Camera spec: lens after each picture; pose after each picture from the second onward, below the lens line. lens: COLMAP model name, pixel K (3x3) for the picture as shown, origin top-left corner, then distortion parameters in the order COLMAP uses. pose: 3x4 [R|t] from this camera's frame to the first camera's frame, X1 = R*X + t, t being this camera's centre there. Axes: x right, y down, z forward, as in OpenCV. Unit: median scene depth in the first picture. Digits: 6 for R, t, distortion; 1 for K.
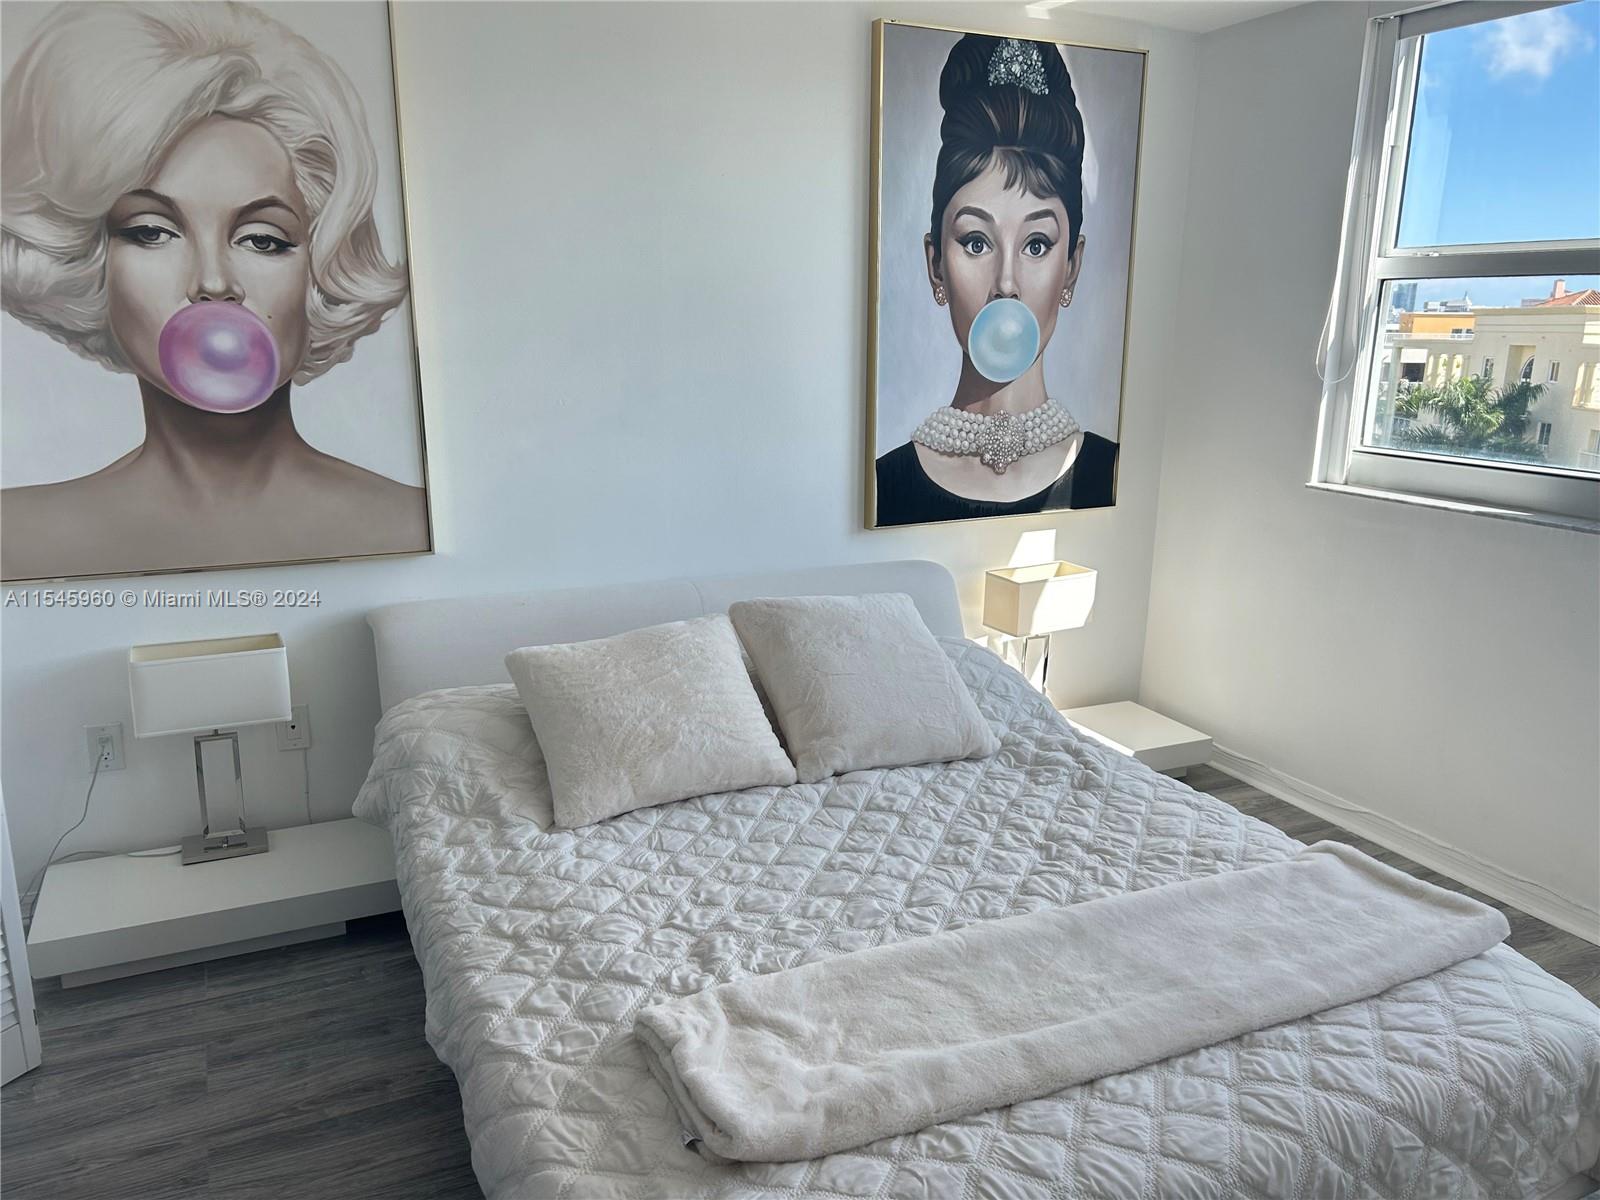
lens RADIAL K [[1210.4, 0, 803.6], [0, 1210.4, 604.0], [0, 0, 1]] dist [0.061353, -0.059131]
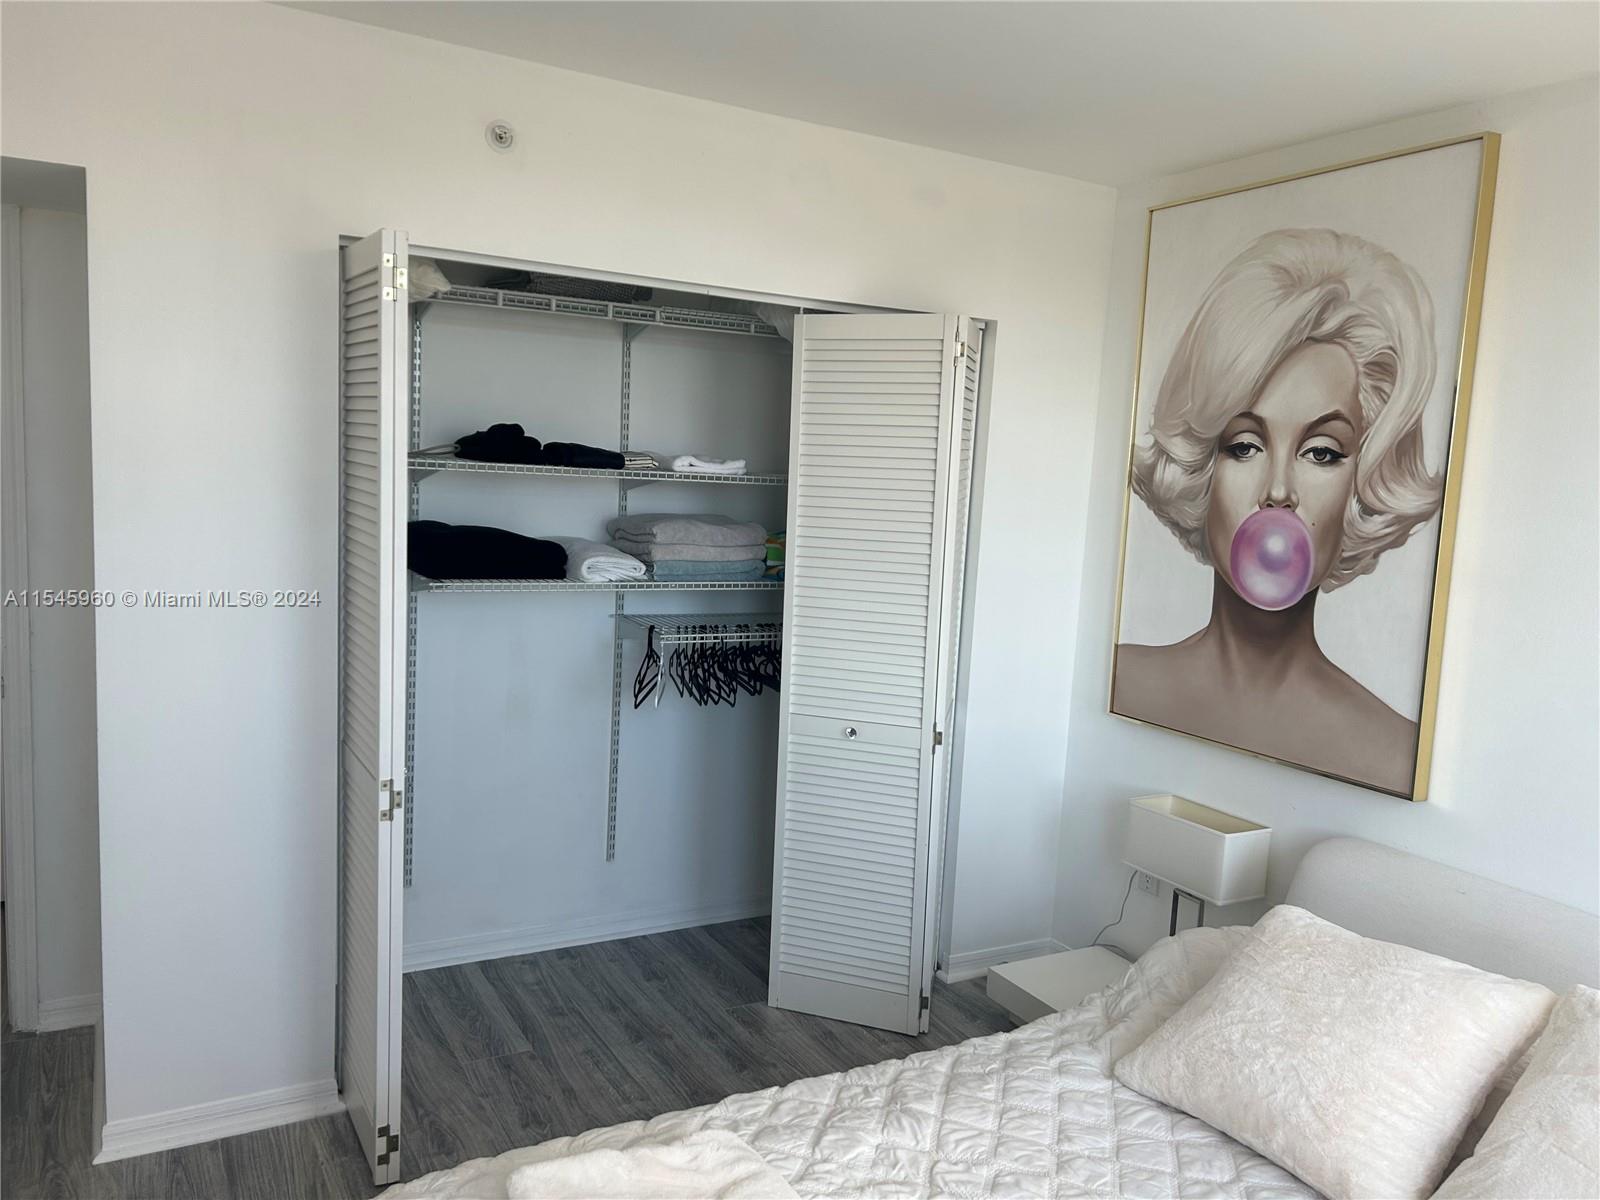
lens RADIAL K [[1210.4, 0, 803.6], [0, 1210.4, 604.0], [0, 0, 1]] dist [0.061353, -0.059131]
pose [[0.071048, 0.105036, -0.991927, 0.560306], [-0.283863, 0.955451, 0.080841, -0.134824], [0.956229, 0.275828, 0.097699, 0.520246]]
